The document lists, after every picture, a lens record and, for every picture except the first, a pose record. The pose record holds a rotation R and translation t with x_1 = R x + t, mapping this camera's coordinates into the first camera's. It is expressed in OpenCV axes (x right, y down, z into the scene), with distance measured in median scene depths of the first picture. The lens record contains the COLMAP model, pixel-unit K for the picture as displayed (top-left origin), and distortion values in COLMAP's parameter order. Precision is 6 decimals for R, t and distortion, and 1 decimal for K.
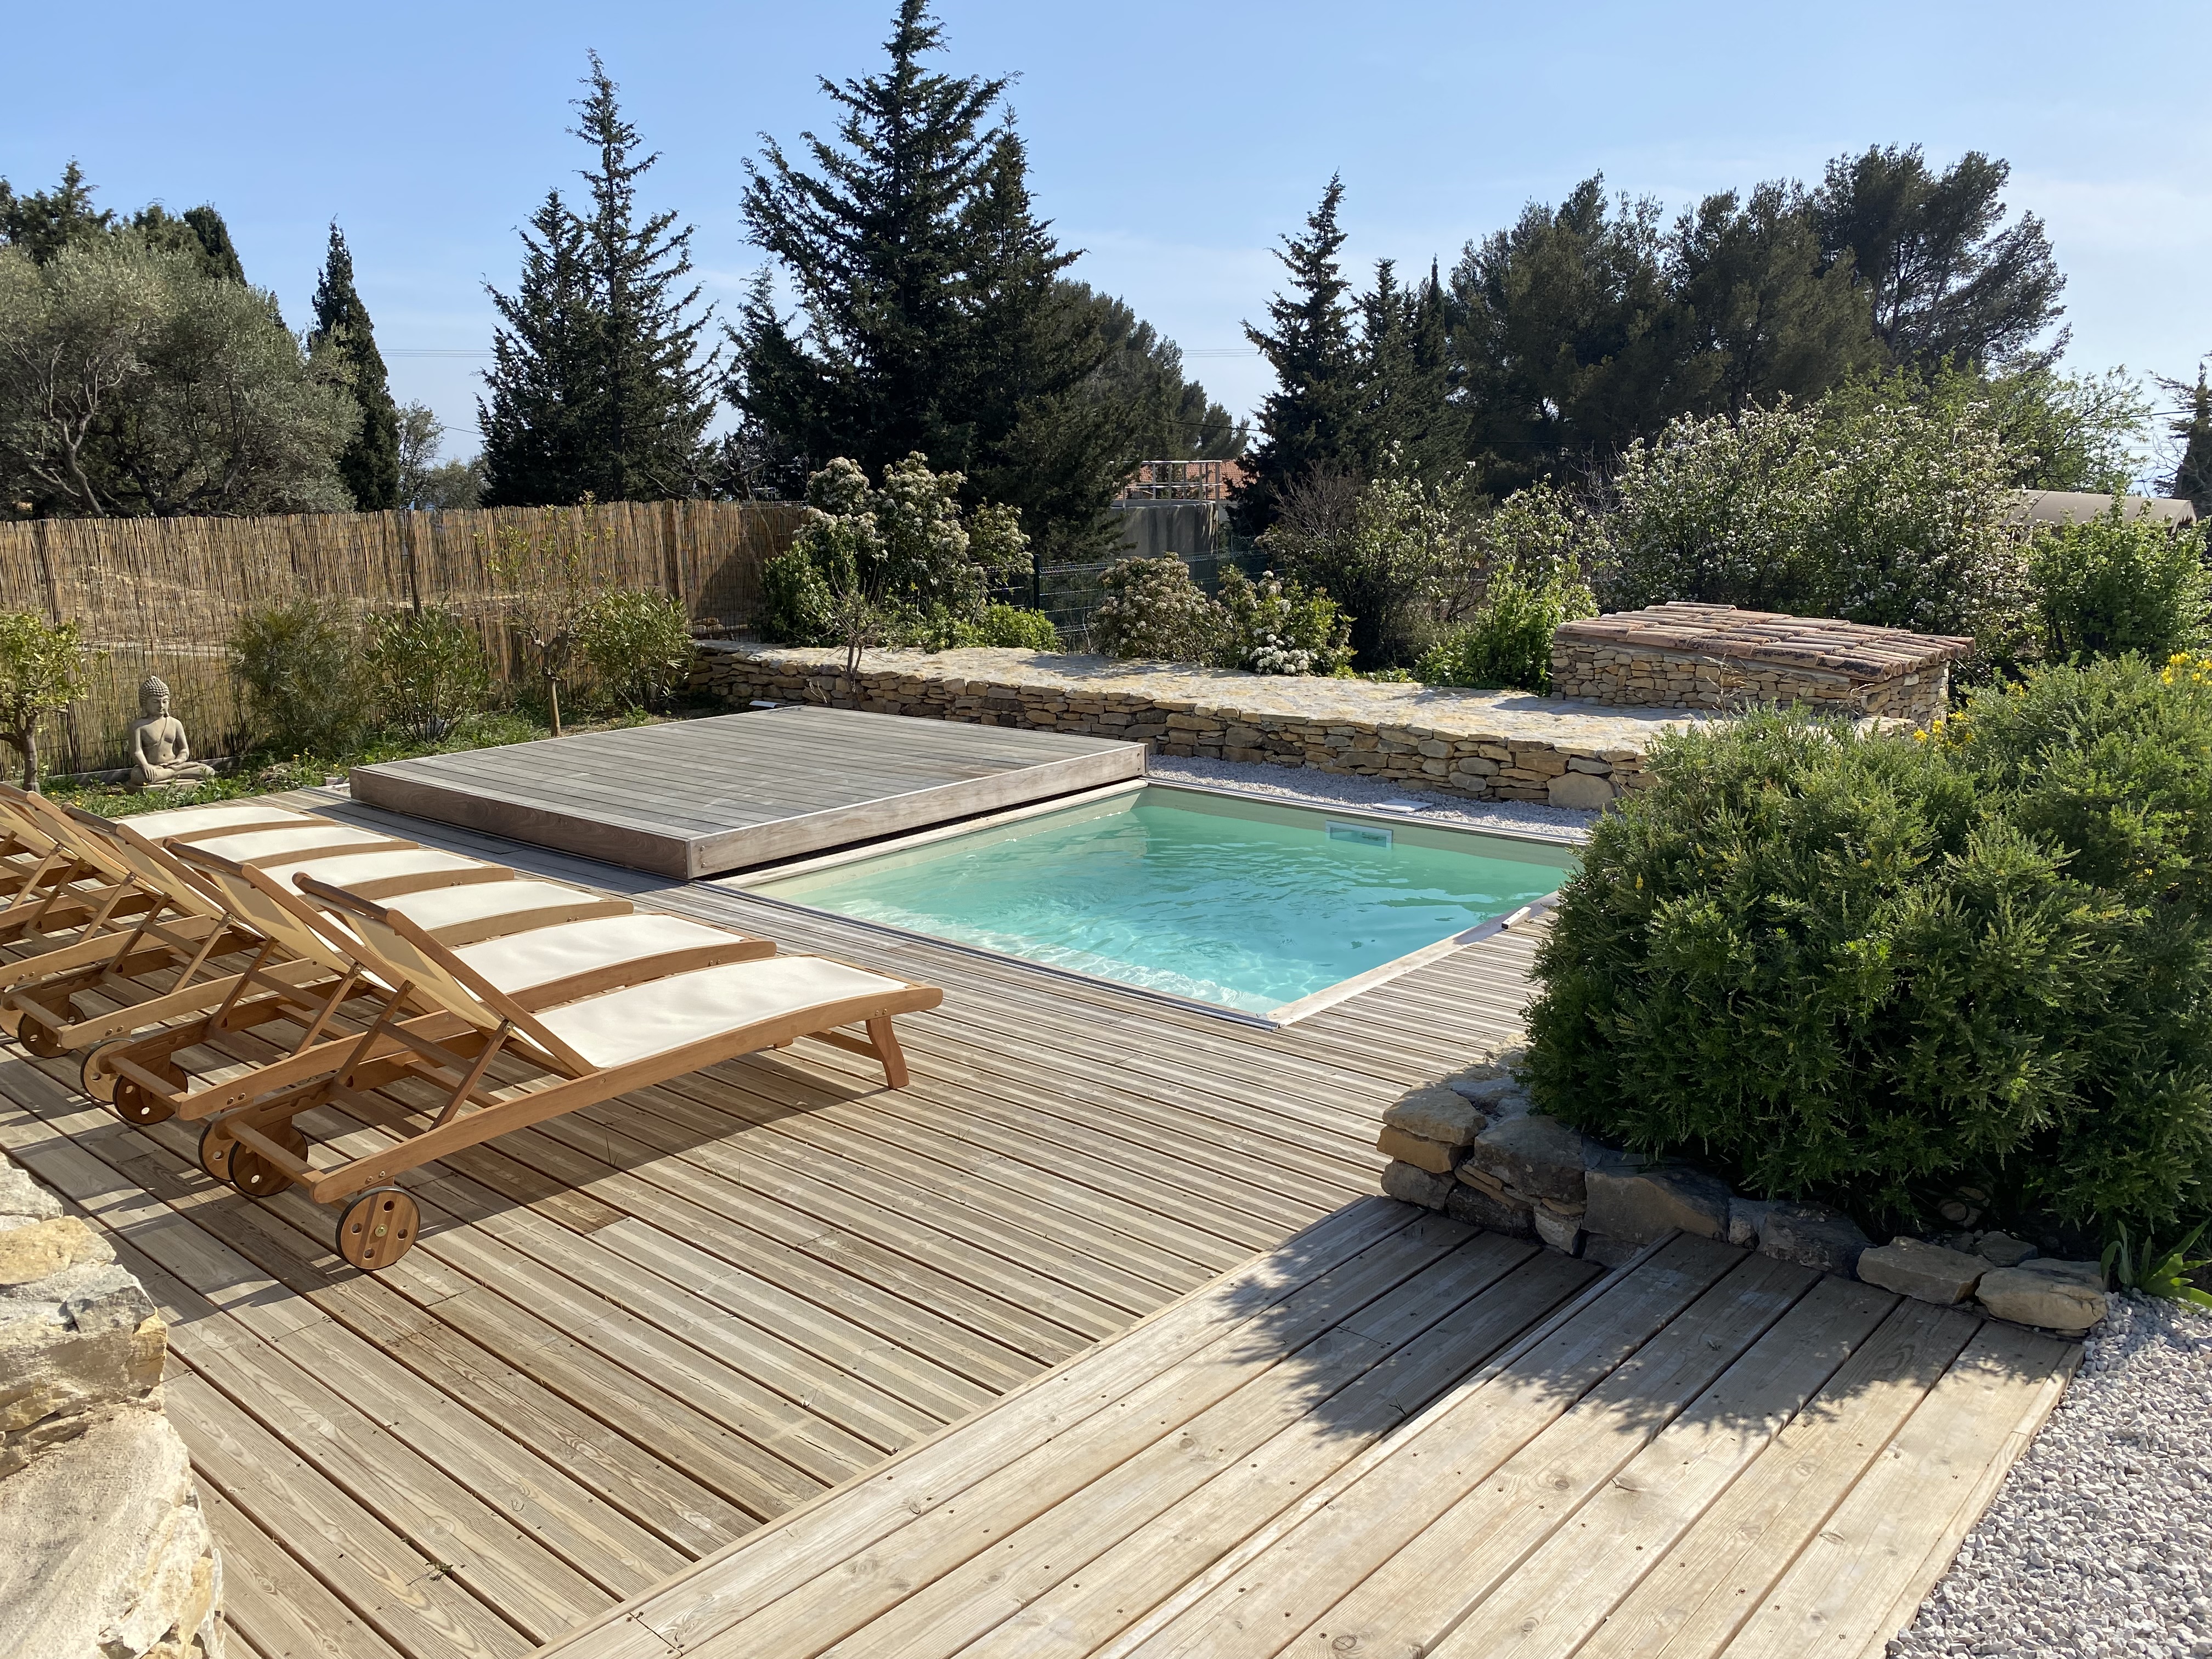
lens RADIAL K [[1703.4, 0, 1096.4], [0, 1703.4, 833.8], [0, 0, 1]] dist [0.010661, -0.005356]
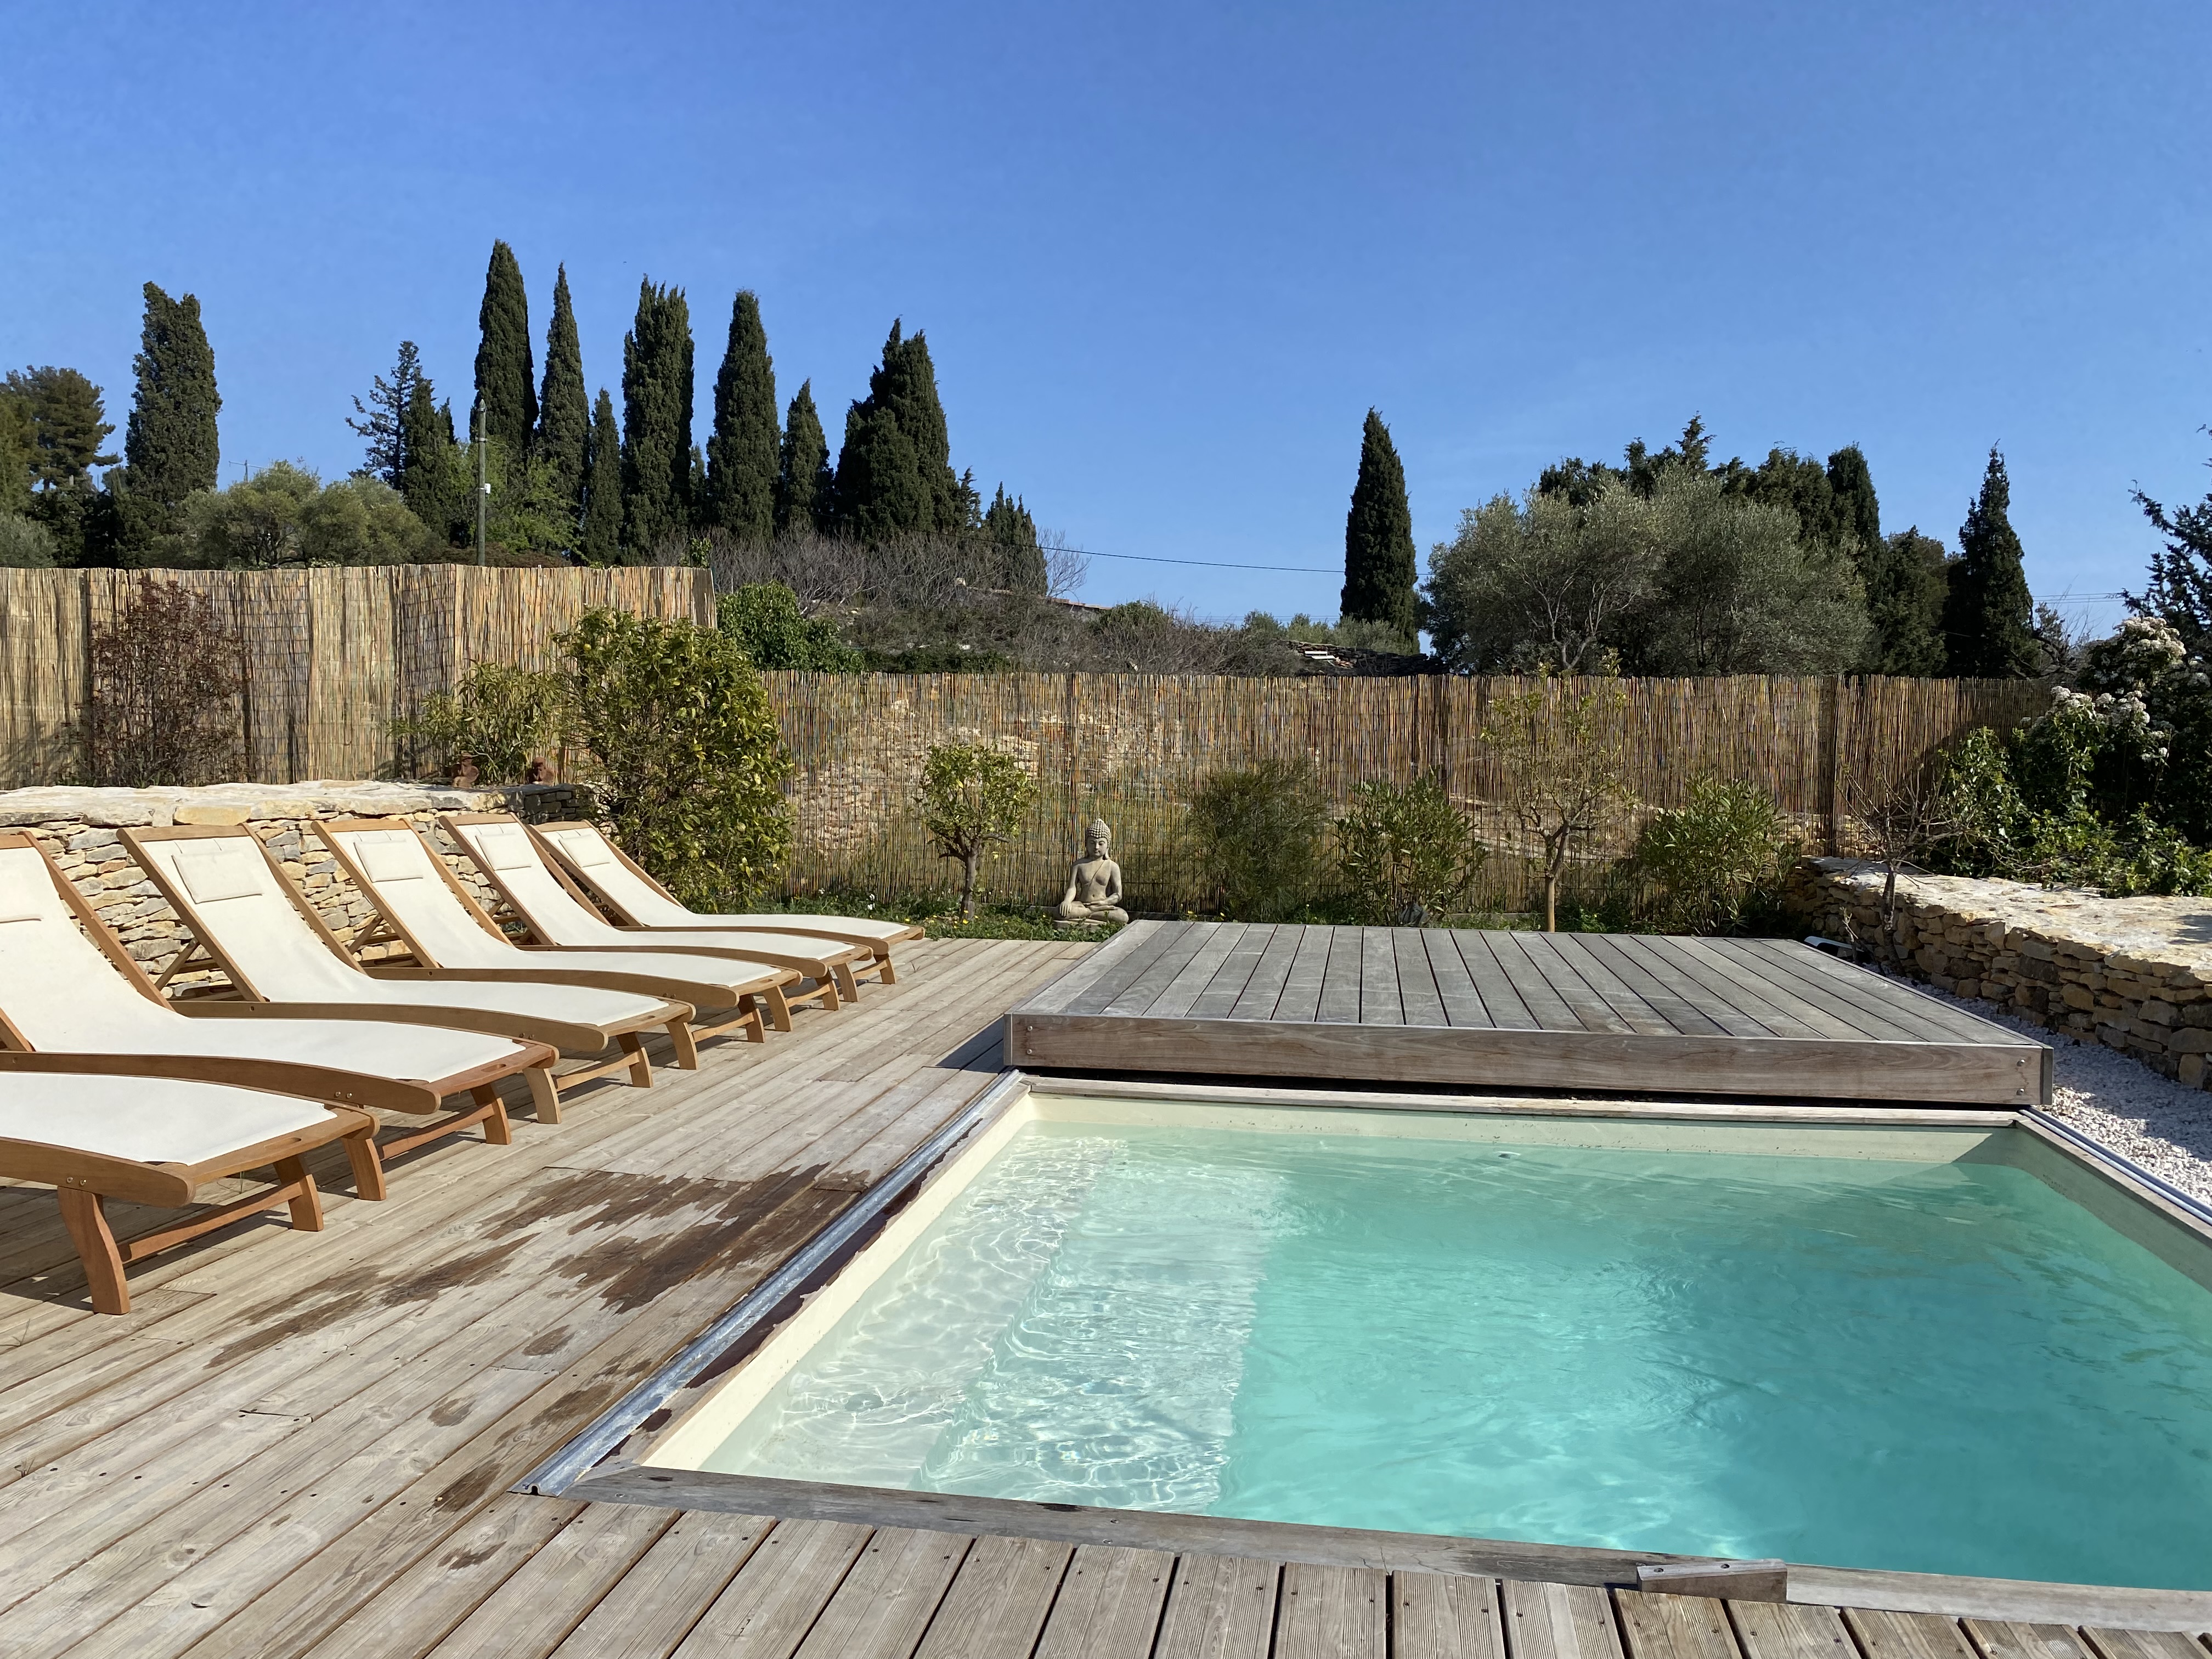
lens RADIAL K [[1703.4, 0, 1096.4], [0, 1703.4, 833.8], [0, 0, 1]] dist [0.010661, -0.005356]
pose [[0.532285, 0.062730, -0.844238, 0.106653], [-0.194690, 0.979592, -0.049963, -0.011426], [0.823874, 0.190959, 0.533634, 0.160422]]
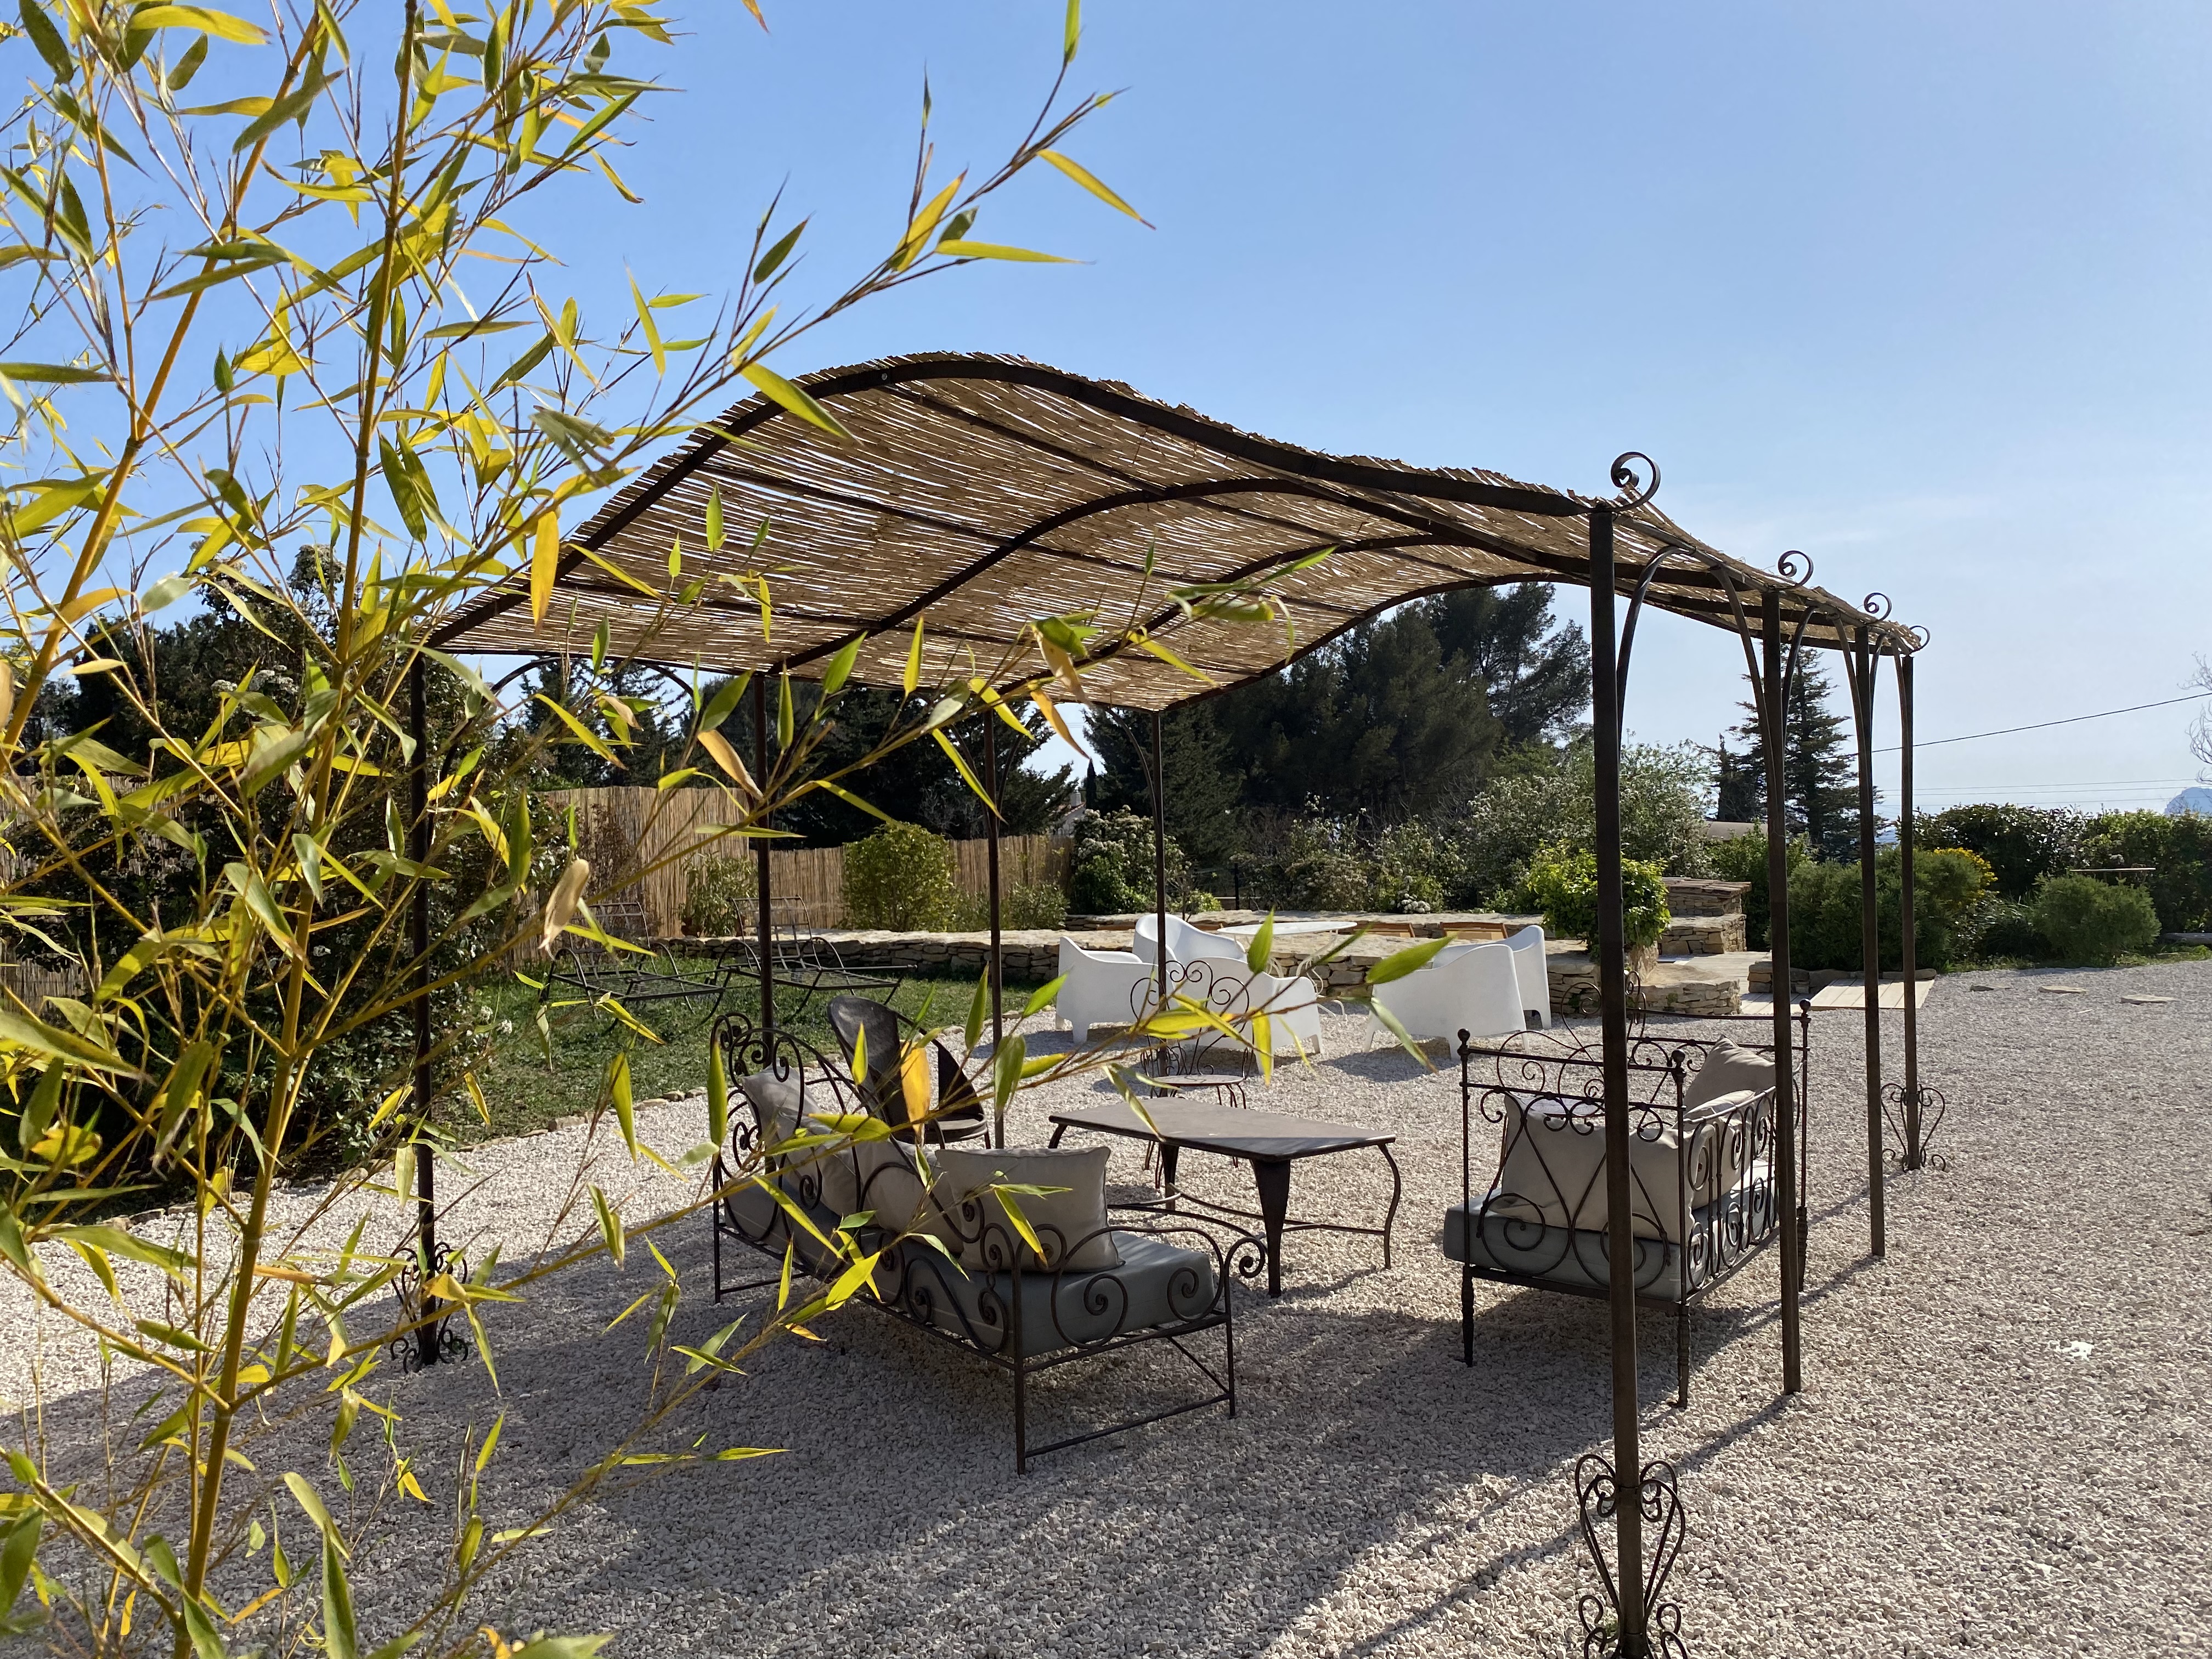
lens RADIAL K [[1703.4, 0, 1096.4], [0, 1703.4, 833.8], [0, 0, 1]] dist [0.010661, -0.005356]
pose [[0.973089, -0.023078, 0.229269, -0.279040], [0.069891, 0.977661, -0.198227, 0.074359], [-0.219573, 0.208916, 0.952965, -0.328108]]
